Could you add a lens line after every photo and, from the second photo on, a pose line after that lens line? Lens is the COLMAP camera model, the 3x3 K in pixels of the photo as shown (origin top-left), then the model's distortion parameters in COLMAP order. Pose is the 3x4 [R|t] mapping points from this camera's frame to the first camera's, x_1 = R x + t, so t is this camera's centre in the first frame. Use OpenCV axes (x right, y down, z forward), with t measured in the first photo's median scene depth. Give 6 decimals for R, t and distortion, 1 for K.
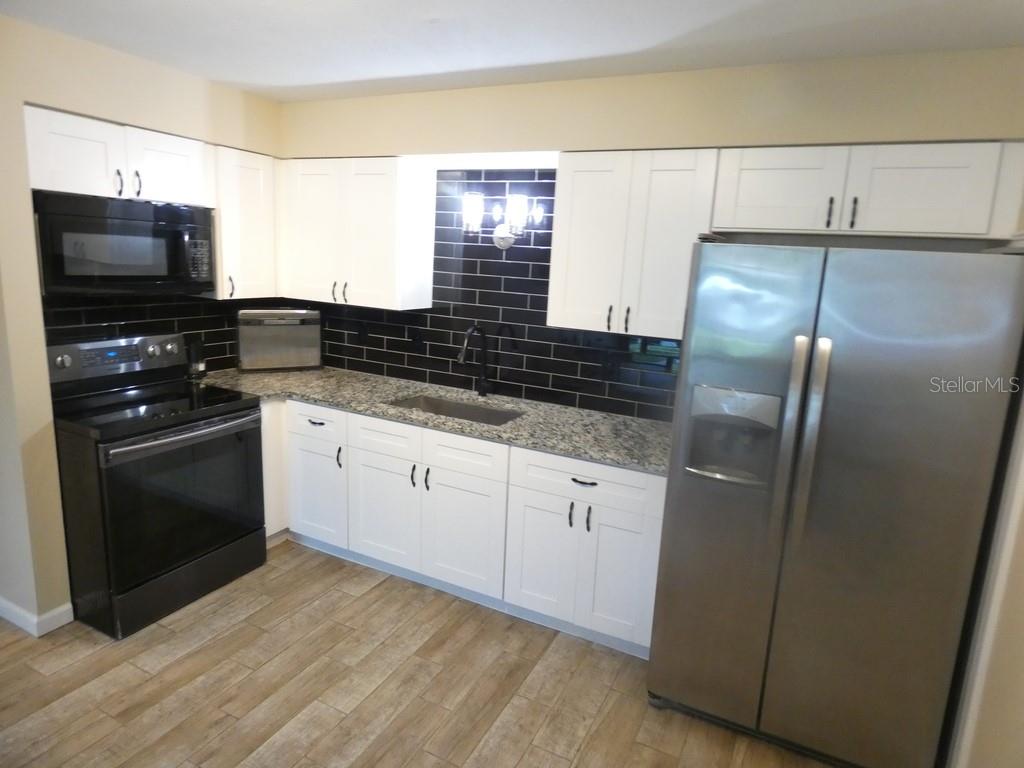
lens RADIAL K [[605.2, 0, 517.8], [0, 605.2, 379.2], [0, 0, 1]] dist [-0.001933, 0.001972]
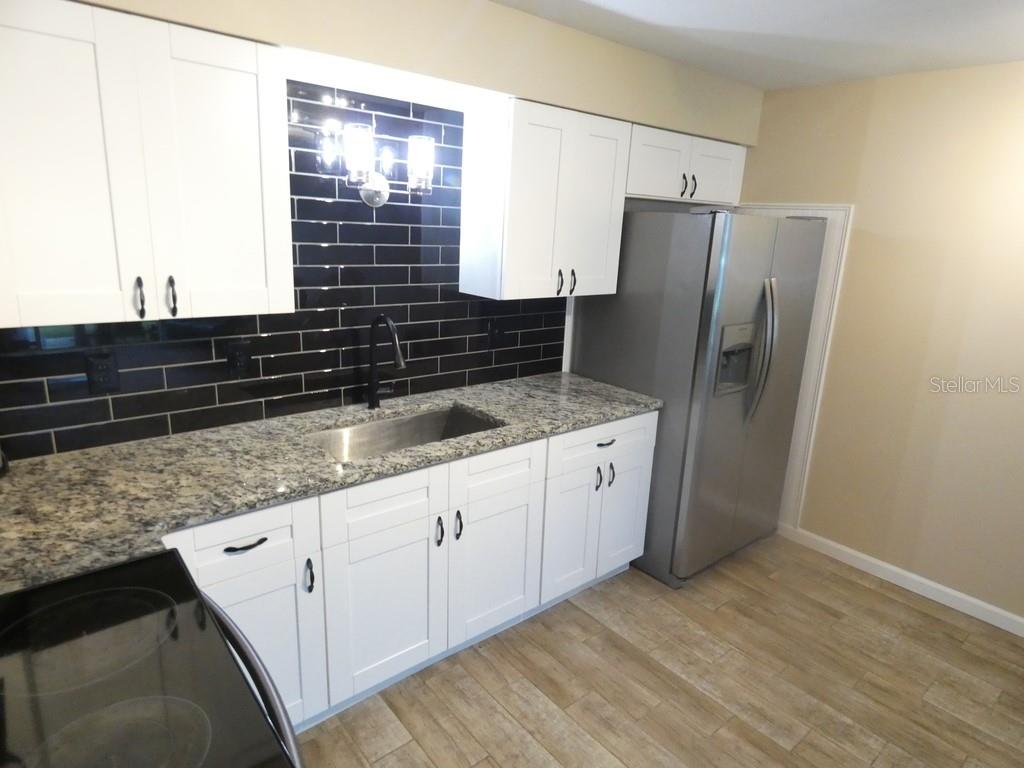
lens RADIAL K [[615.1, 0, 519.8], [0, 615.1, 374.0], [0, 0, 1]] dist [0.004335, 0.000289]
pose [[0.398690, -0.251927, 0.881804, -0.773356], [0.157407, 0.966058, 0.204829, -0.167254], [-0.903476, 0.057138, 0.424813, 0.616873]]
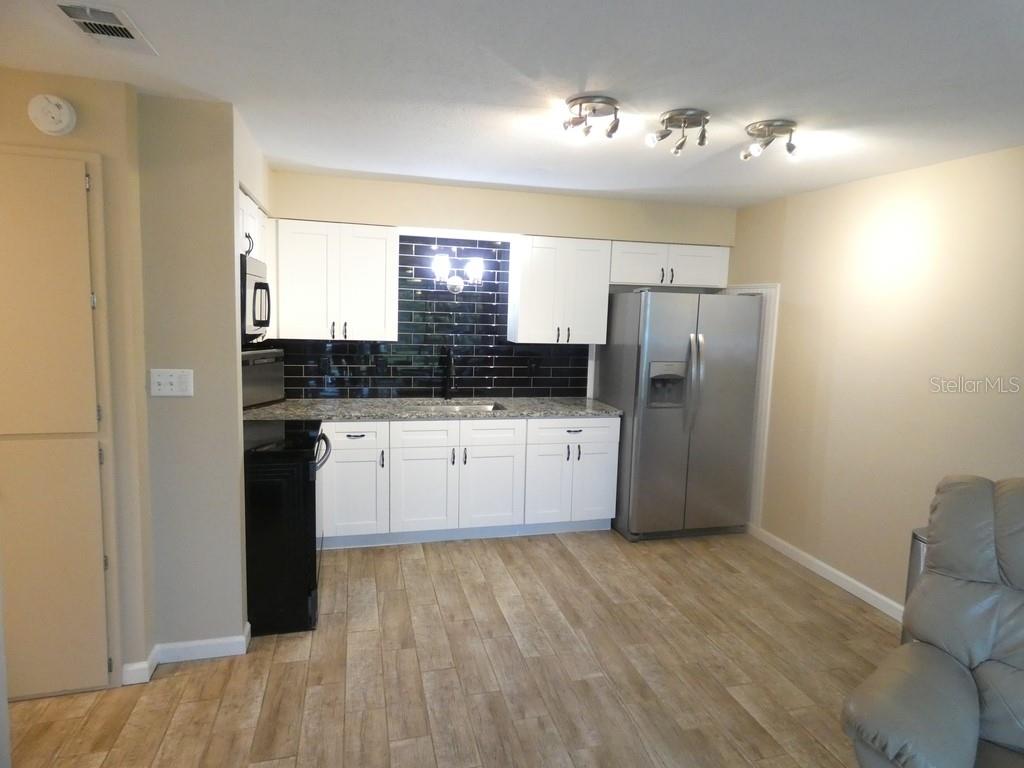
lens RADIAL K [[615.1, 0, 519.8], [0, 615.1, 374.0], [0, 0, 1]] dist [0.004335, 0.000289]
pose [[0.751240, -0.101504, 0.652177, -1.008033], [0.138868, 0.990294, -0.005833, 0.000960], [-0.645255, 0.094948, 0.758044, -0.198590]]
